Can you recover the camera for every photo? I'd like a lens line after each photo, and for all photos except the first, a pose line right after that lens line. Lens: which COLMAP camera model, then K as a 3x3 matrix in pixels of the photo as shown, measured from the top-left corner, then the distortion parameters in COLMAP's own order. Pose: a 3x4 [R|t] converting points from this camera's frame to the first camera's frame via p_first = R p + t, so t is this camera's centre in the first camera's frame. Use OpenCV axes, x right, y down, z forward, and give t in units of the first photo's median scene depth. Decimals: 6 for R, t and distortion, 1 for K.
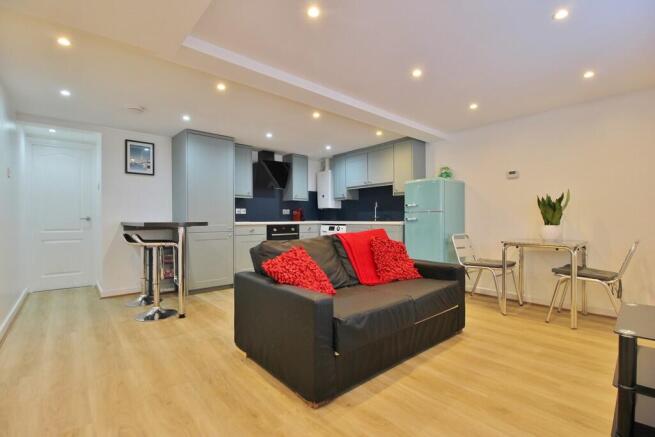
lens RADIAL K [[306.2, 0, 328.3], [0, 306.2, 220.0], [0, 0, 1]] dist [-0.014371, -0.002650]
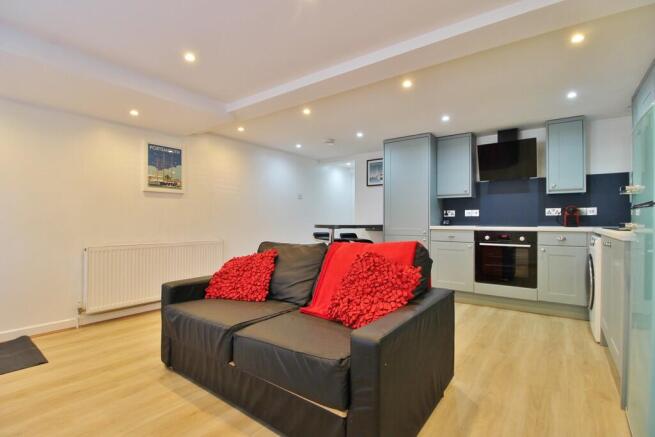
lens RADIAL K [[306.2, 0, 326.1], [0, 306.2, 219.2], [0, 0, 1]] dist [-0.014371, -0.002650]
pose [[0.195857, -0.003609, -0.980626, 0.502059], [-0.006940, 0.999963, -0.005066, -0.006269], [0.980608, 0.007798, 0.195825, 0.510842]]
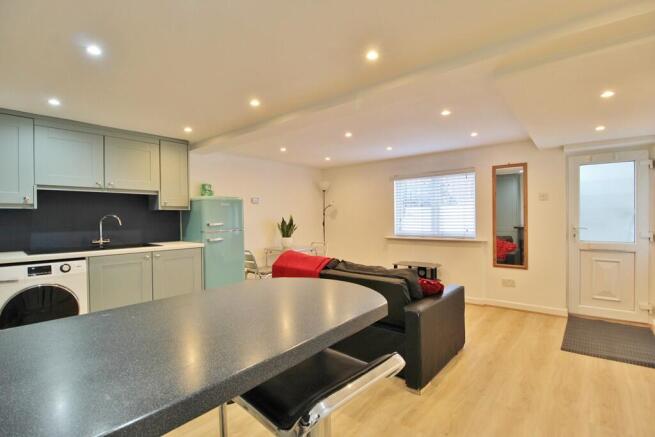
lens RADIAL K [[306.2, 0, 328.5], [0, 306.2, 222.7], [0, 0, 1]] dist [-0.014371, -0.002650]
pose [[-0.162665, -0.008876, 0.986641, -0.594986], [0.016291, 0.999799, 0.011680, -0.050985], [-0.986547, 0.017974, -0.162488, 0.733296]]
